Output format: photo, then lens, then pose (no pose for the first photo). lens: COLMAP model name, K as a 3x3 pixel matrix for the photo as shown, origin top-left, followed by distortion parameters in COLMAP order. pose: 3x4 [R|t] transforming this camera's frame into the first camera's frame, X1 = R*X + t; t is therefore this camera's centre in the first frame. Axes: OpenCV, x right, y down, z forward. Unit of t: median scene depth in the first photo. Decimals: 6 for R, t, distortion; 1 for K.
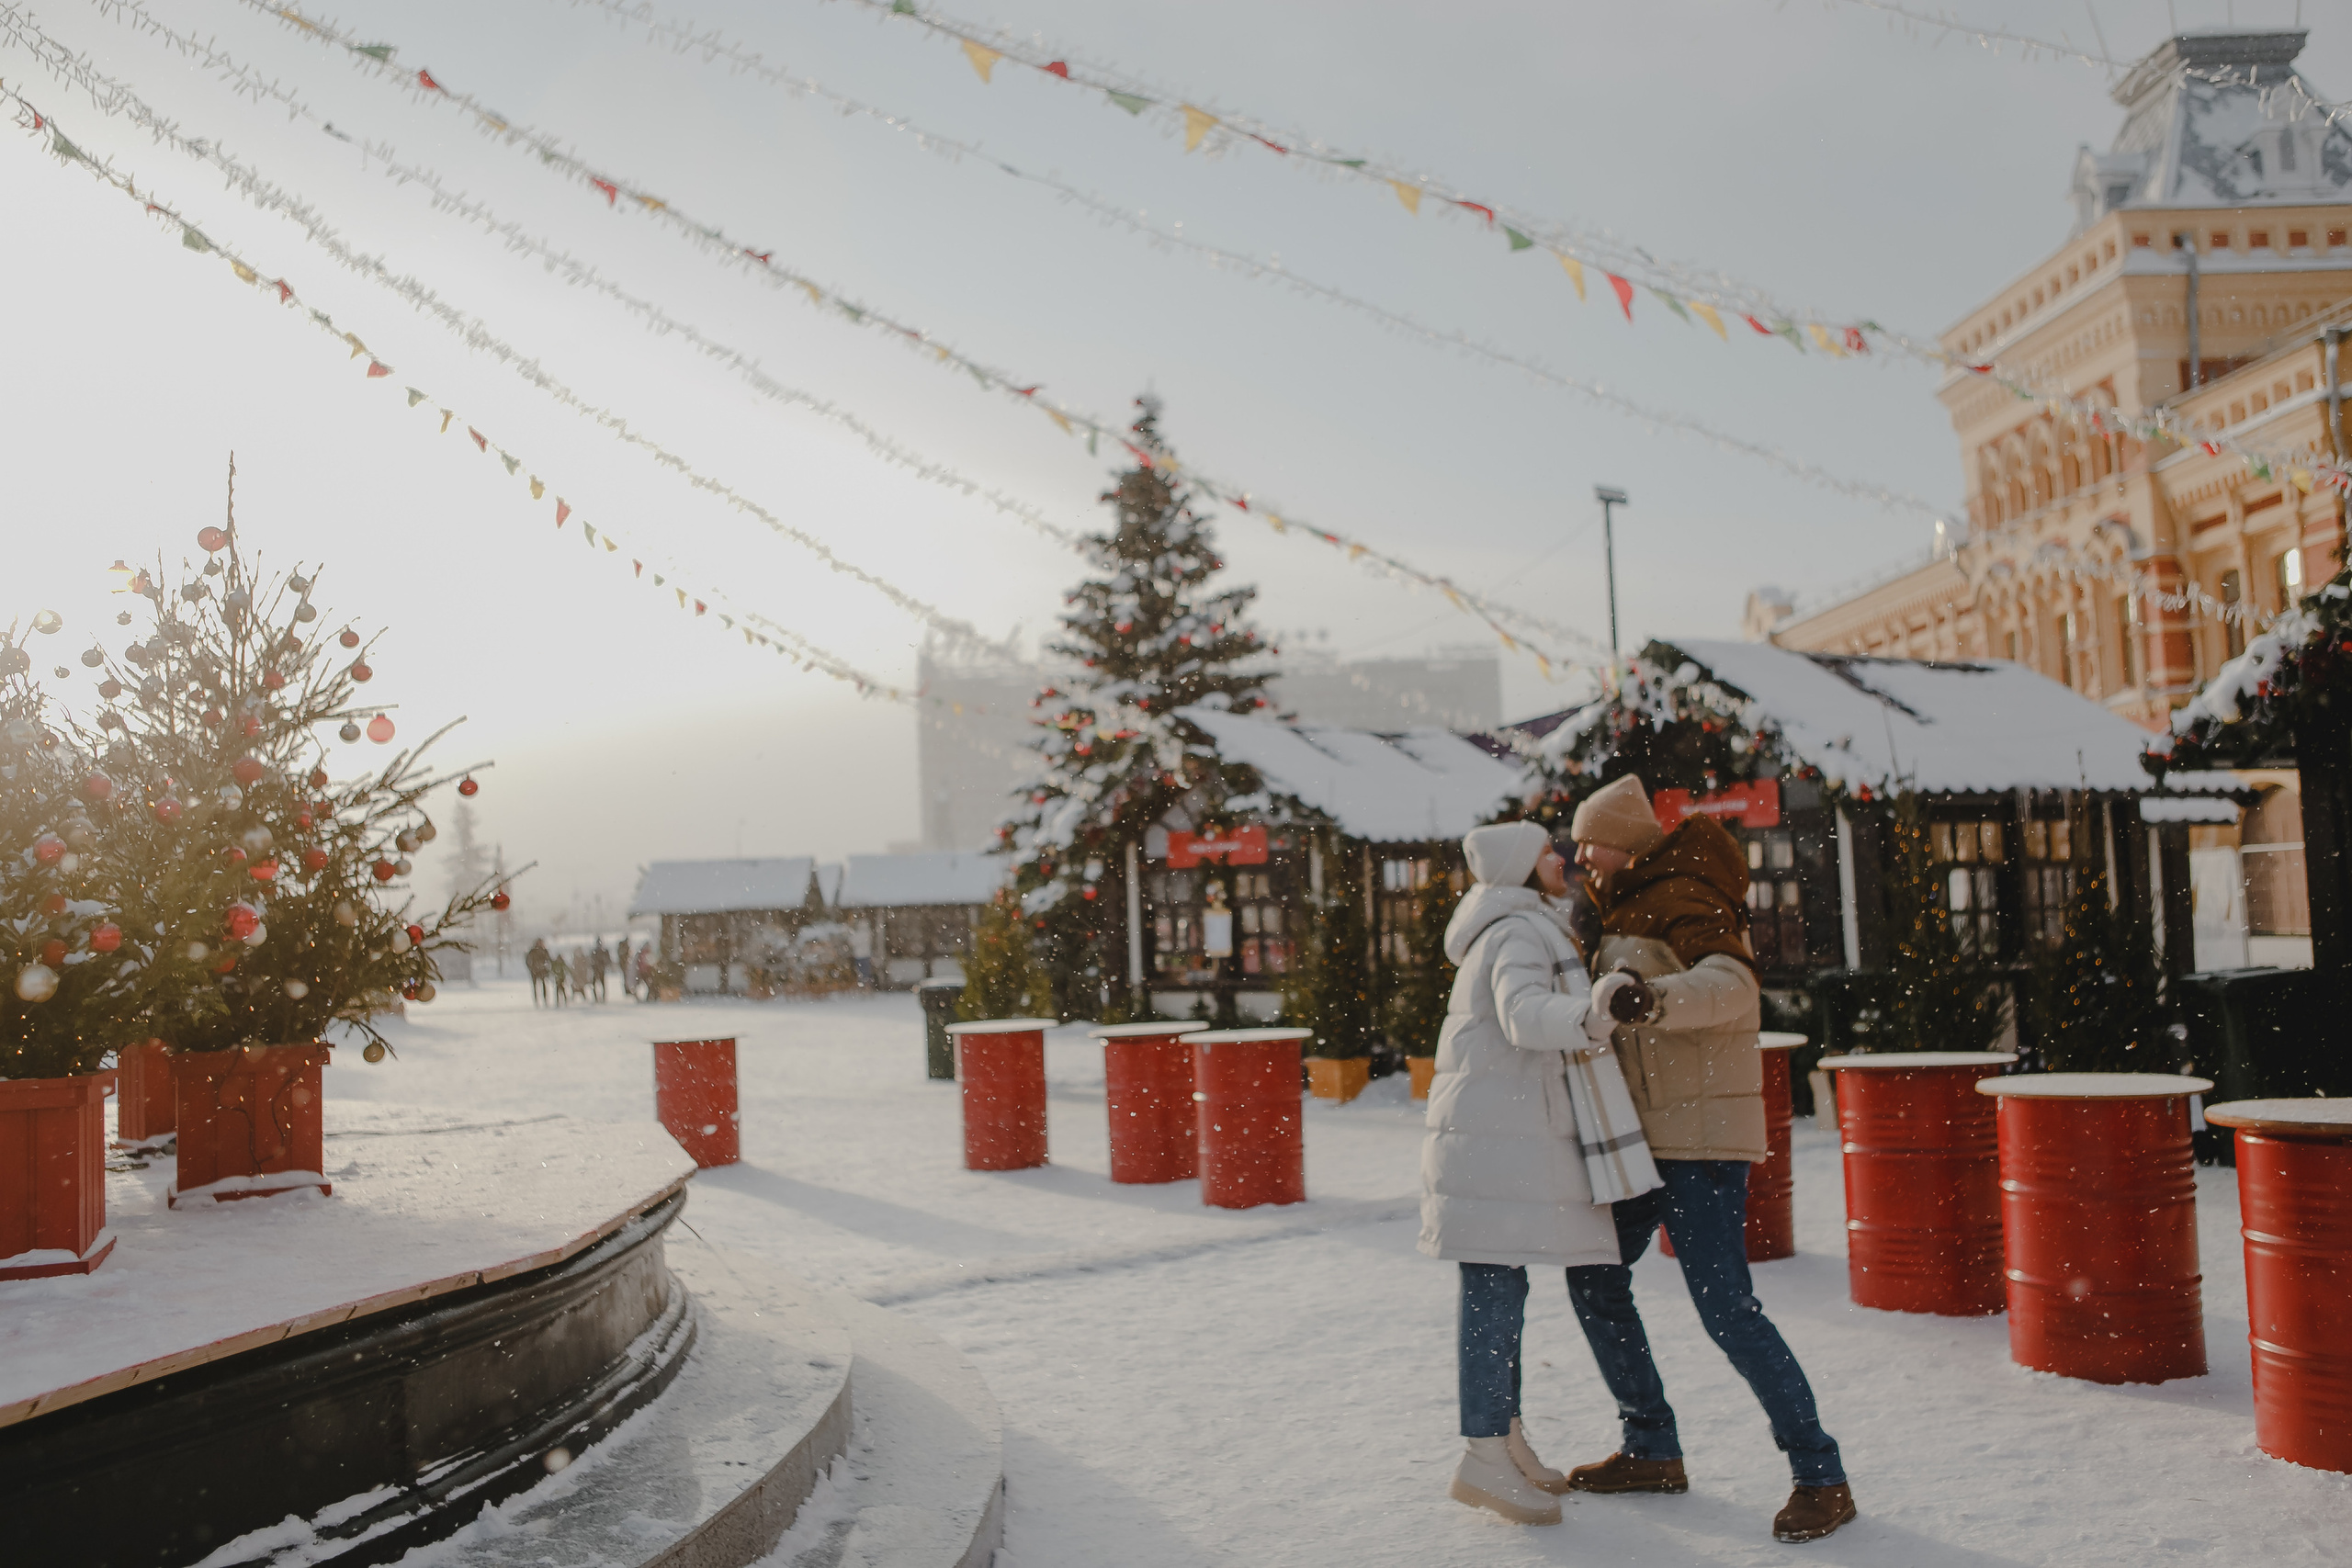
lens RADIAL K [[1978.7, 0, 1170.6], [0, 1978.7, 779.1], [0, 0, 1]] dist [-0.091926, 0.083731]
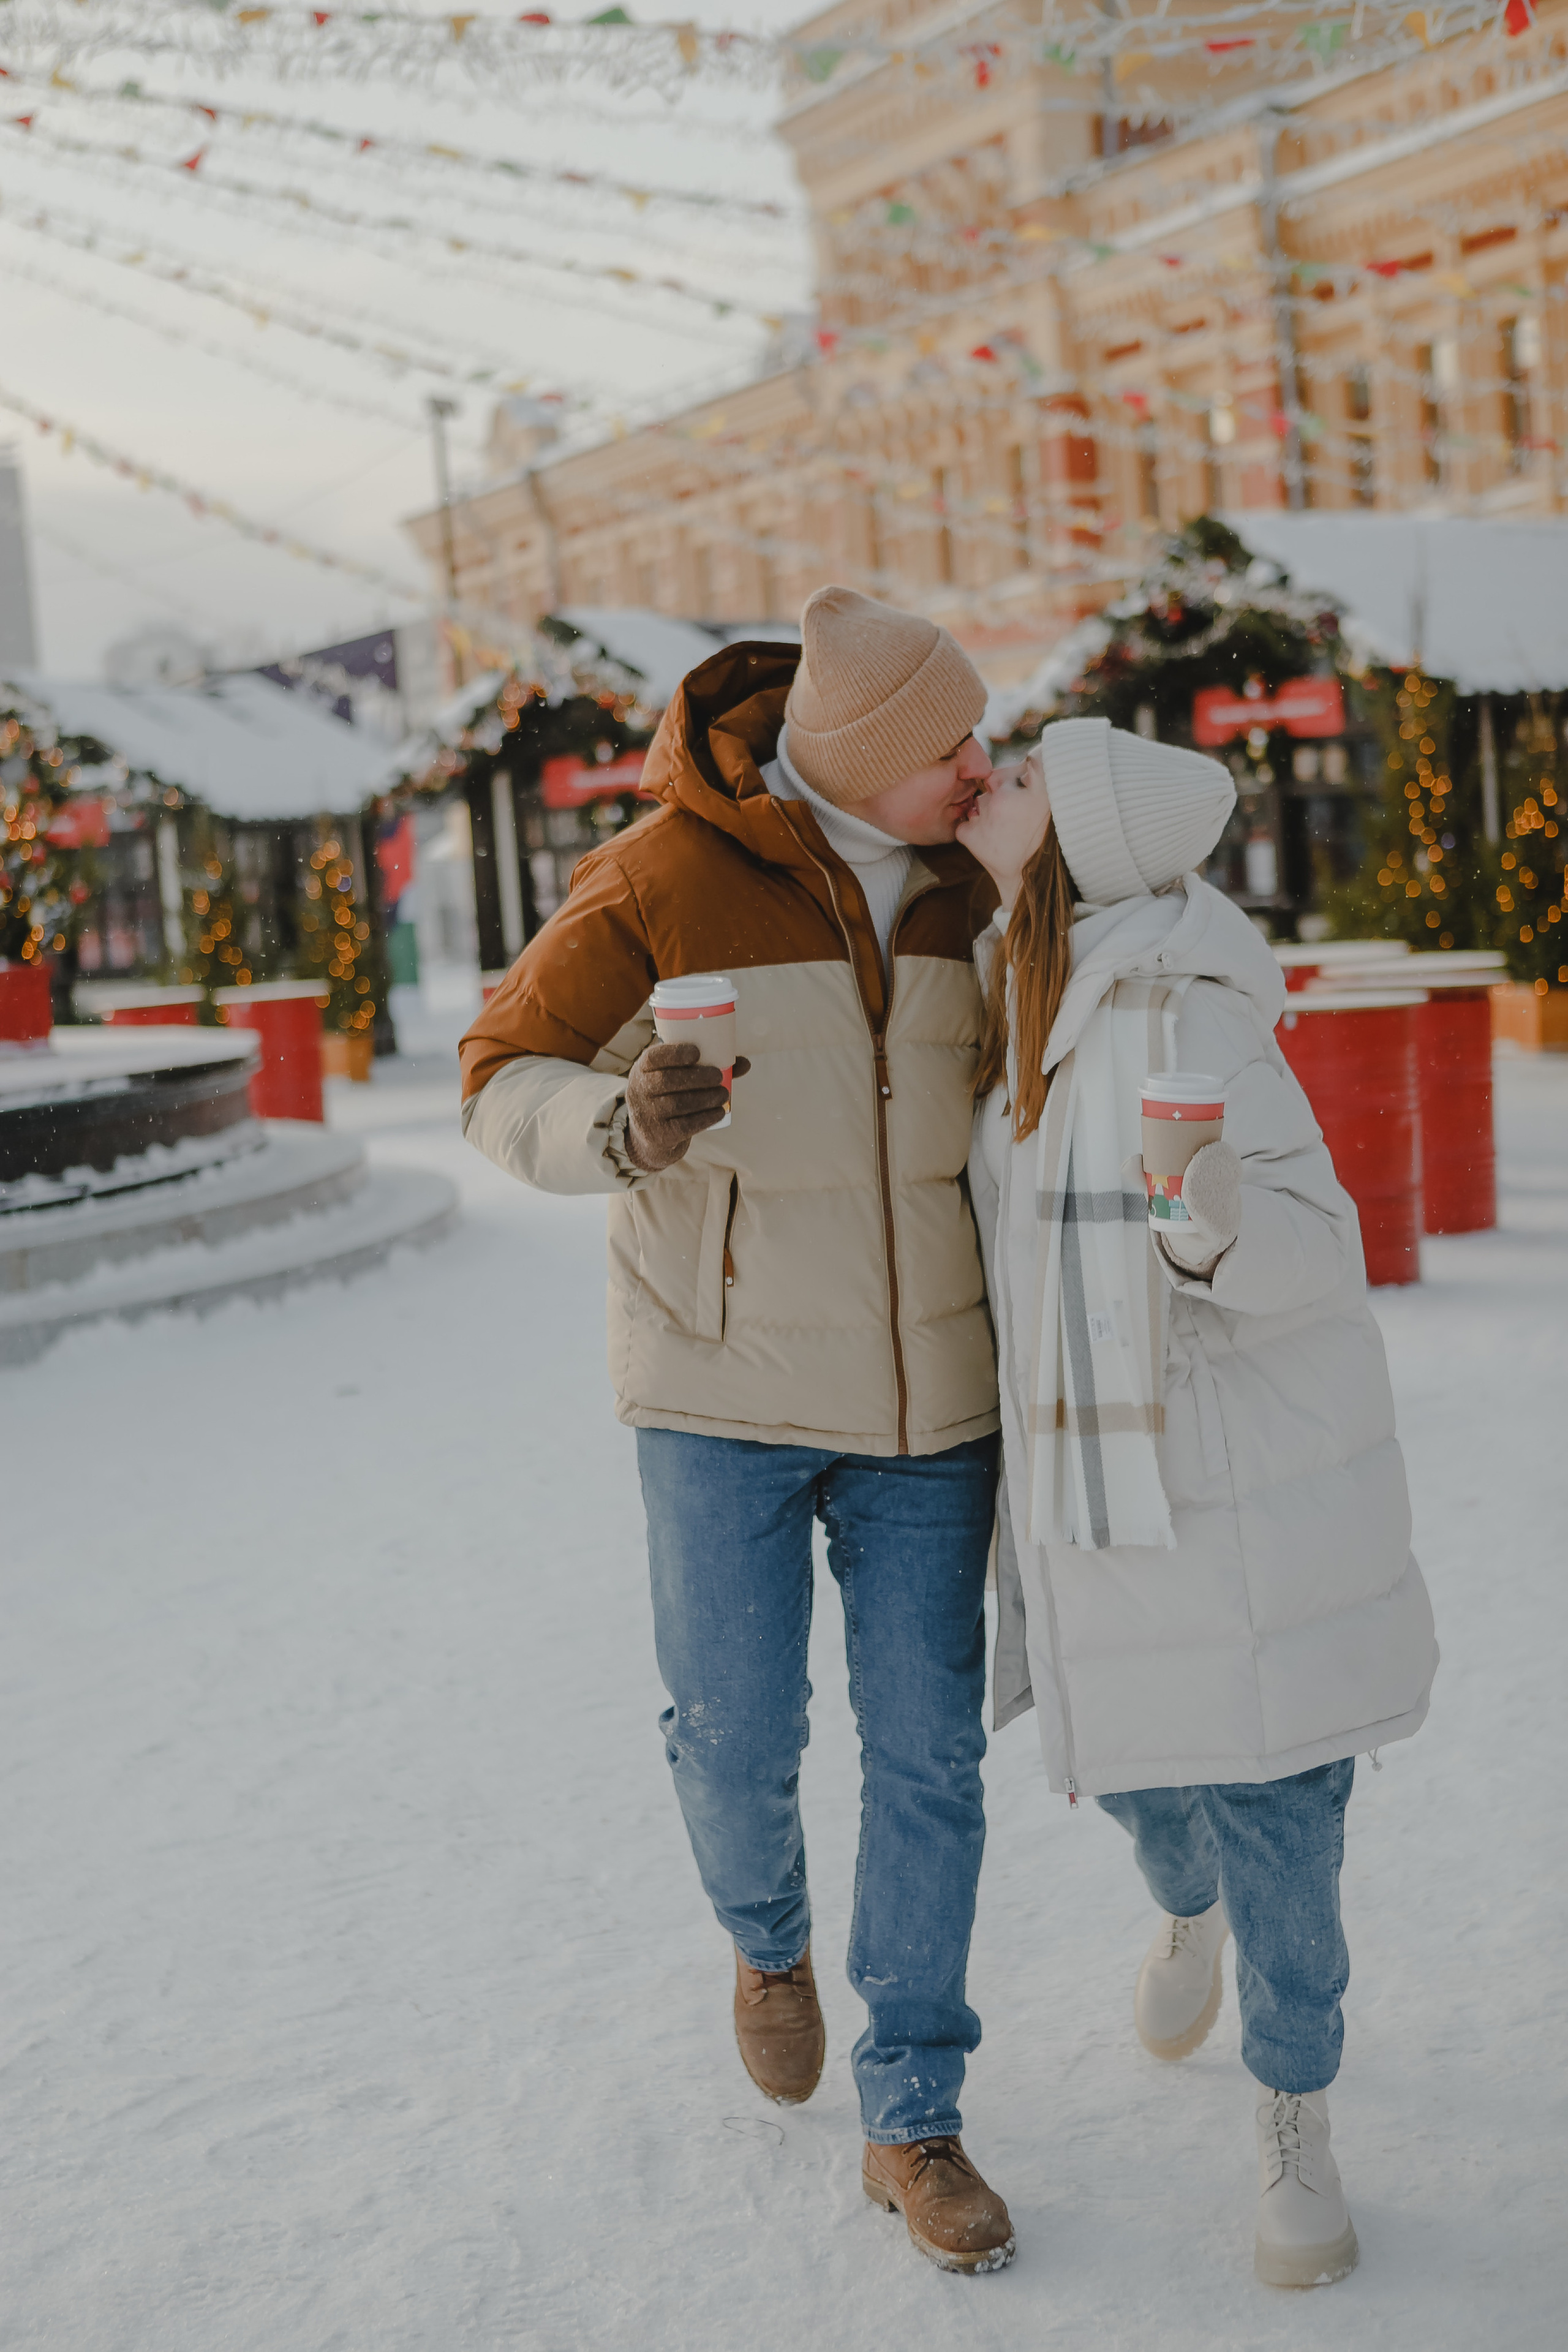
lens RADIAL K [[3471.8, 0, 785.6], [0, 3471.8, 1171.4], [0, 0, 1]] dist [0.043434, 0.000000]
pose [[0.927822, -0.061445, 0.367927, -0.178227], [0.009083, 0.989769, 0.142388, -0.022632], [-0.372912, -0.128769, 0.918888, -0.409655]]
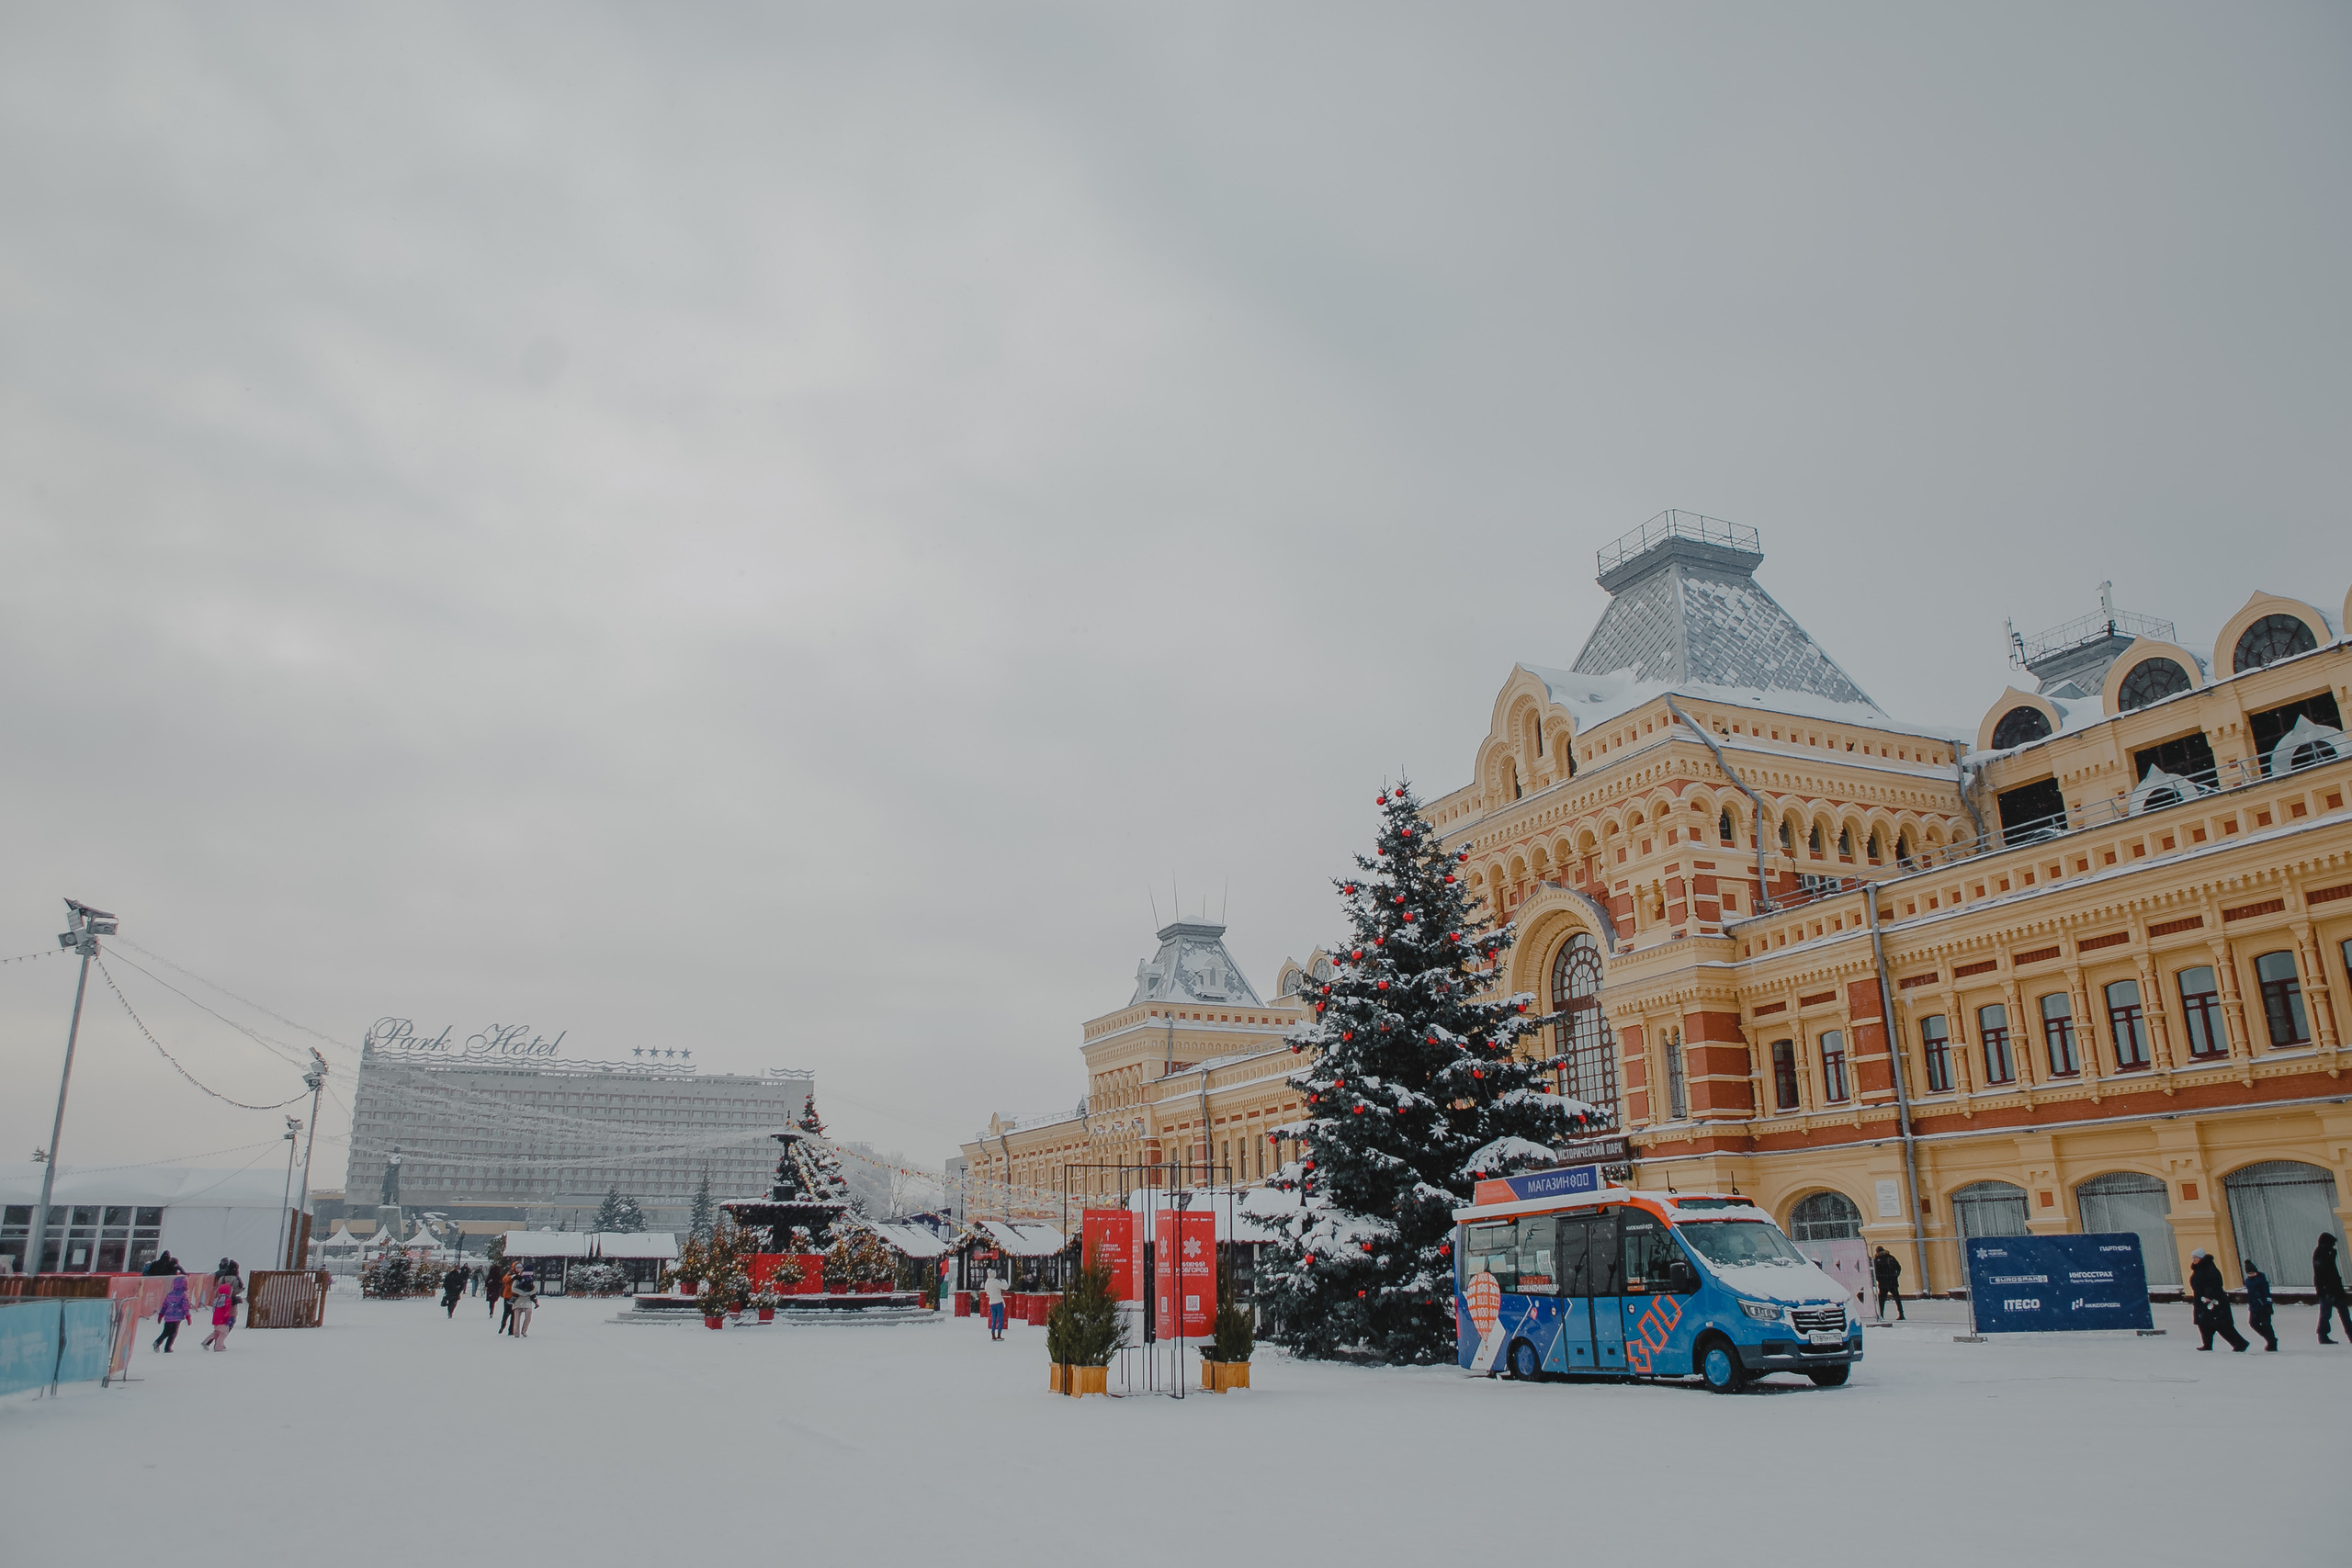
lens RADIAL K [[1588.3, 0, 1170.8], [0, 1588.3, 793.0], [0, 0, 1]] dist [-0.087612, 0.000831]
pose [[0.919135, 0.138875, 0.368652, -0.569189], [-0.051311, 0.970034, -0.237490, -0.121564], [-0.390586, 0.199369, 0.898718, -1.851380]]
